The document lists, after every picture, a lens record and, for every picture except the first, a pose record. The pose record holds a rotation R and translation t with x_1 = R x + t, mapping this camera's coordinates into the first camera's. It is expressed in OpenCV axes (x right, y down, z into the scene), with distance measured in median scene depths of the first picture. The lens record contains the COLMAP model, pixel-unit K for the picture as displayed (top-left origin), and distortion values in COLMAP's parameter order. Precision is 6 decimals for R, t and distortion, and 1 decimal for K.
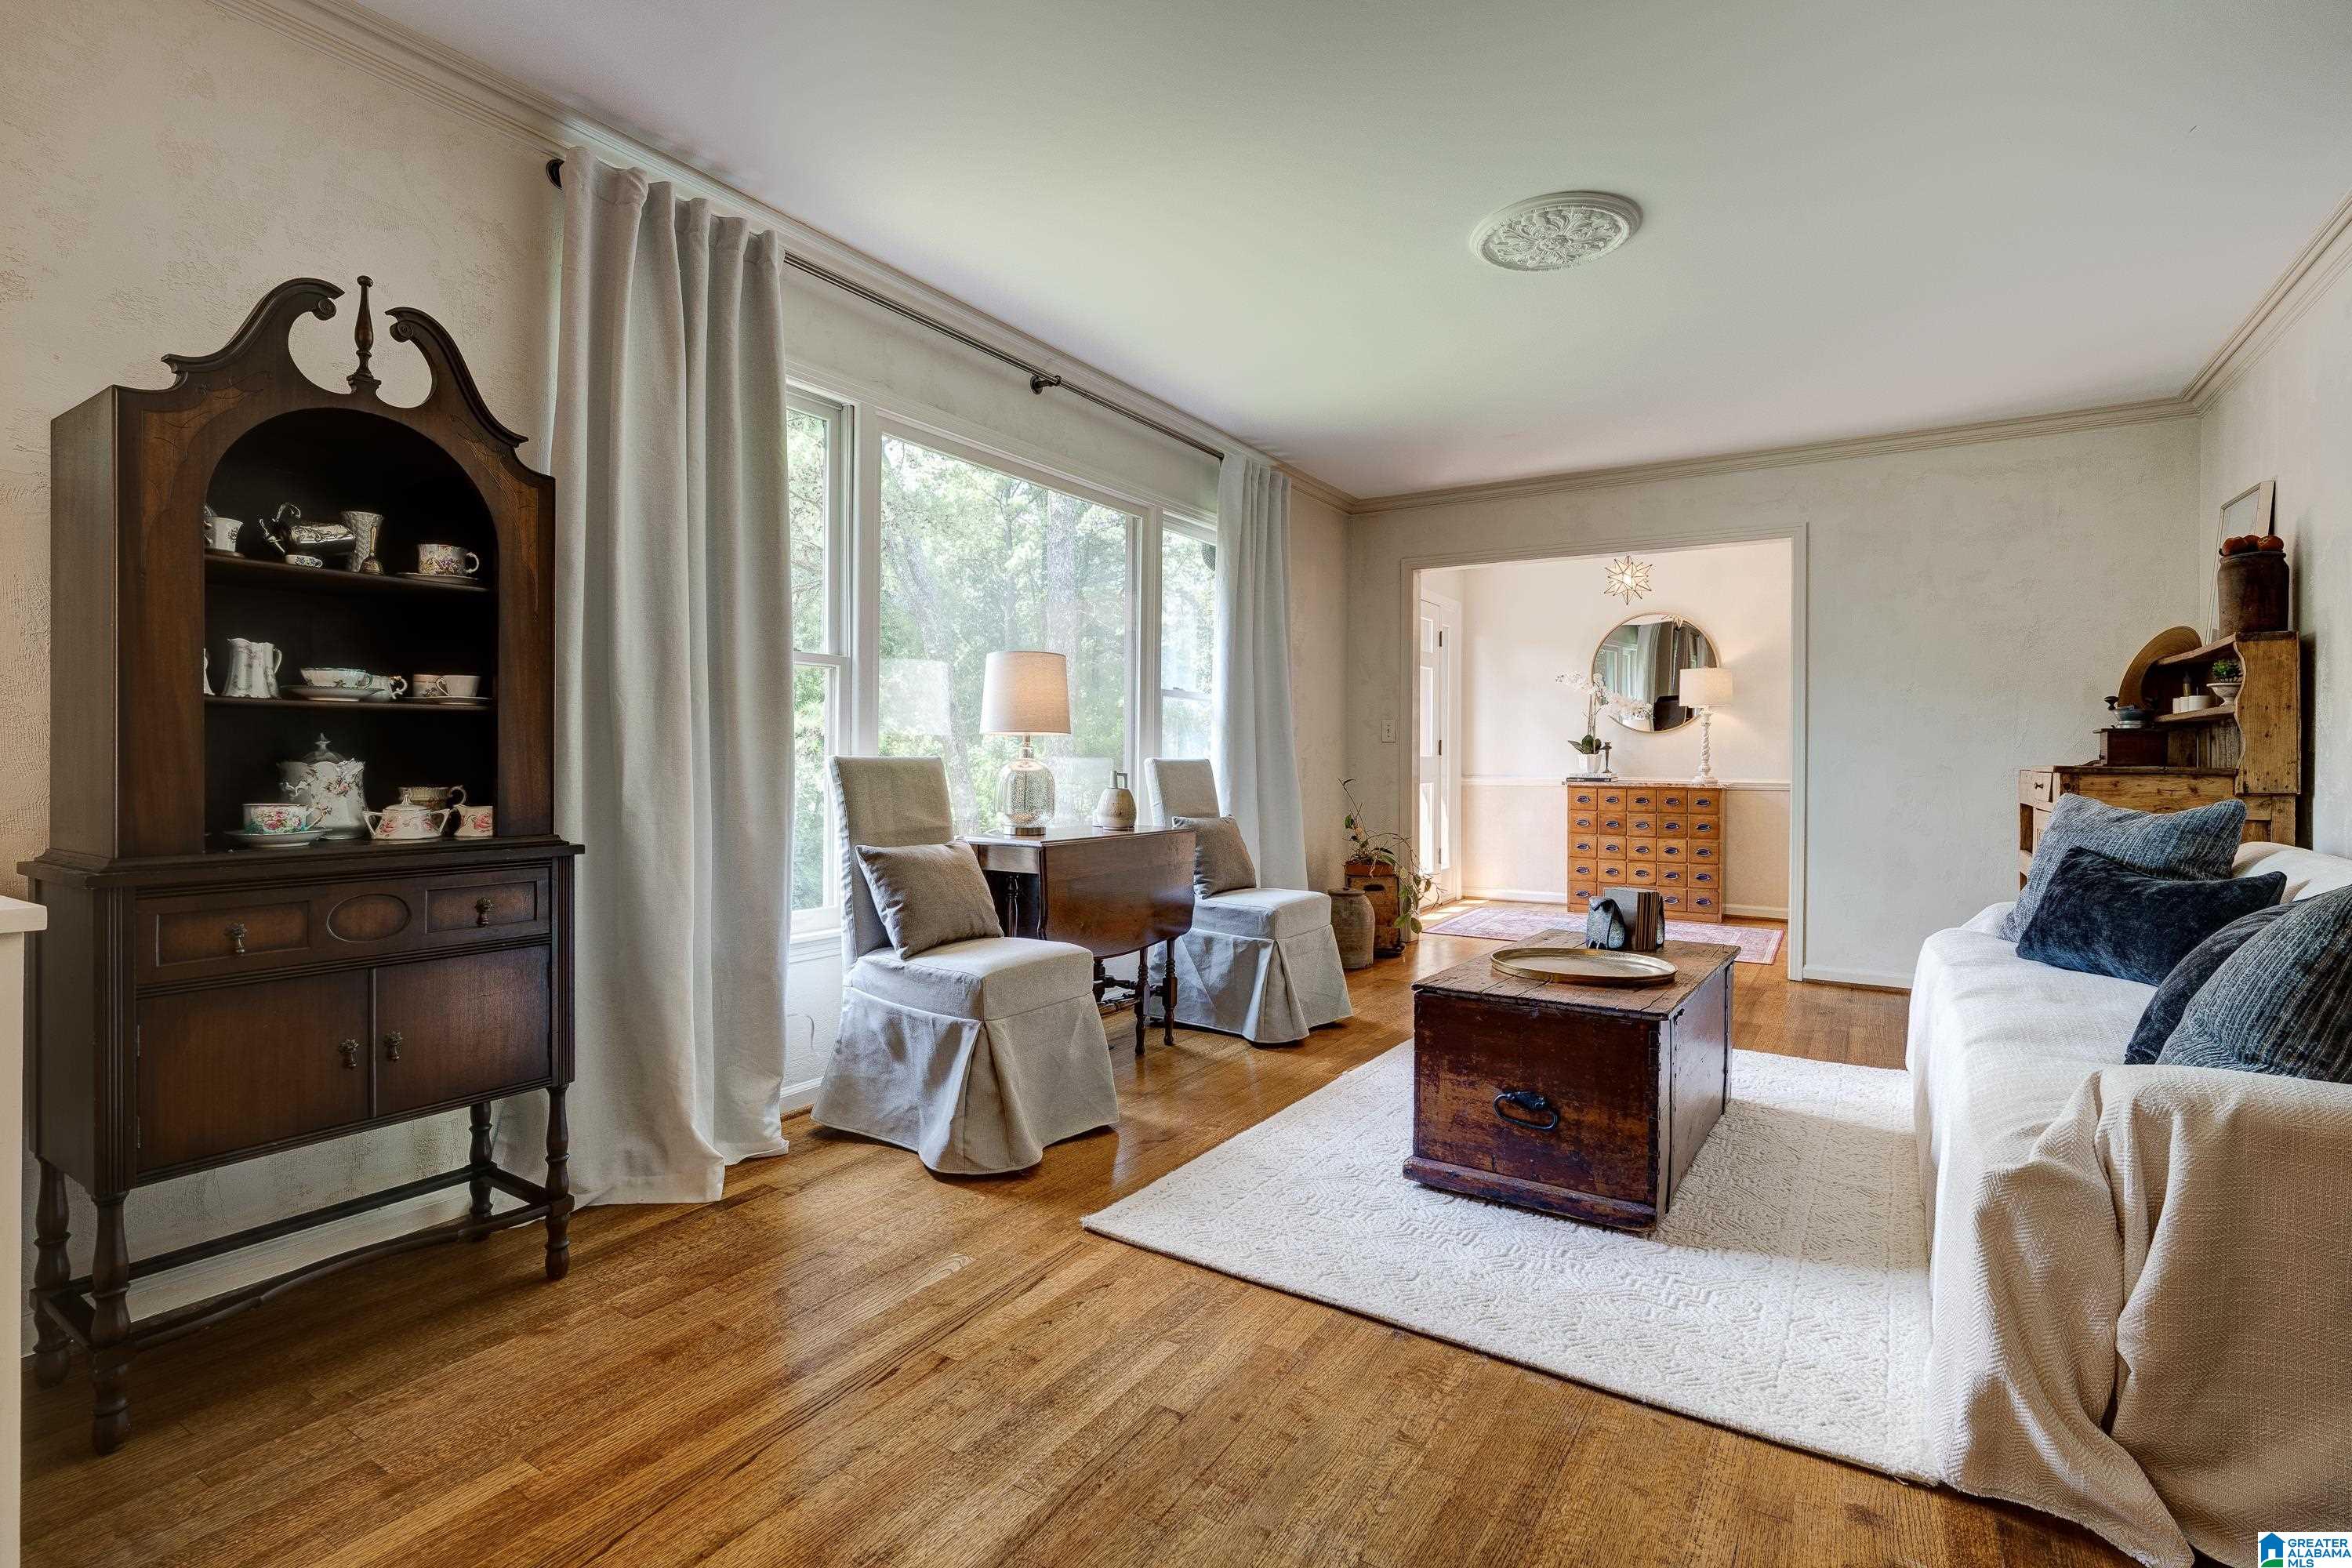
lens RADIAL K [[1123.8, 0, 1171.8], [0, 1123.8, 771.5], [0, 0, 1]] dist [-0.014049, -0.000114]
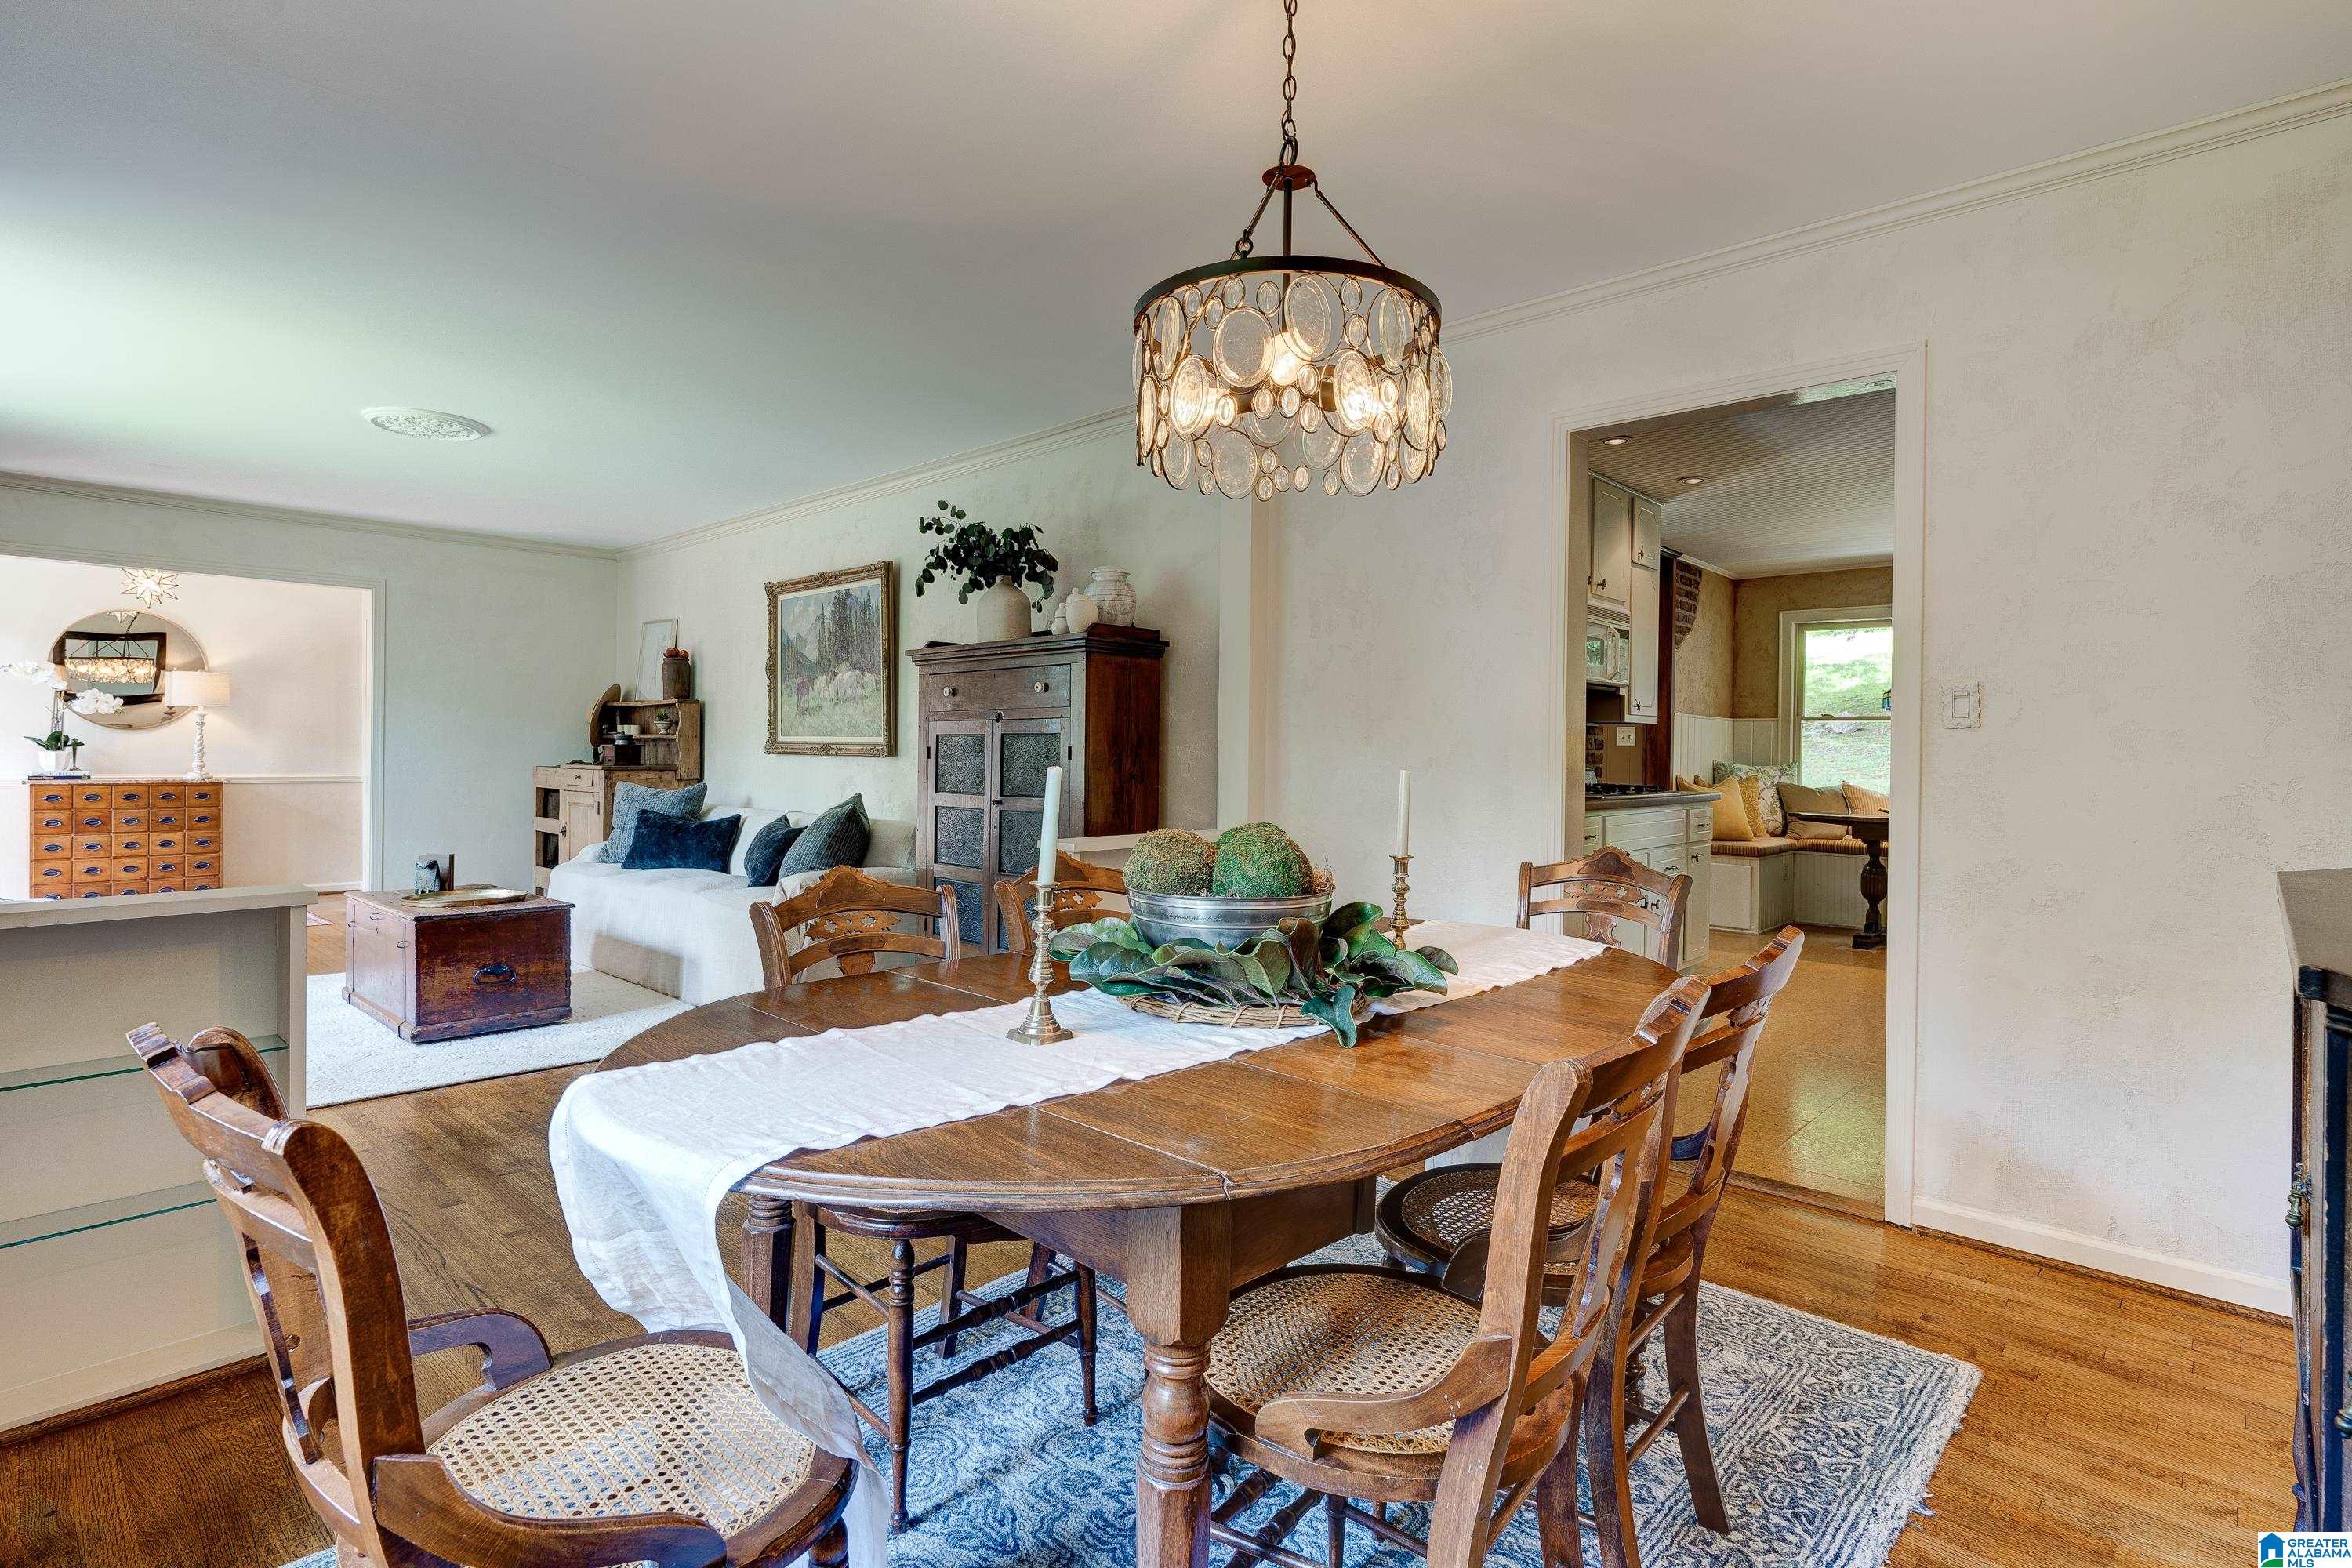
lens RADIAL K [[1140.7, 0, 1172.0], [0, 1140.7, 750.5], [0, 0, 1]] dist [-0.016086, -0.000193]
pose [[0.190421, -0.003122, 0.981697, -0.409152], [0.003313, 0.999991, 0.002537, -0.016085], [-0.981697, 0.002769, 0.190430, -0.123581]]
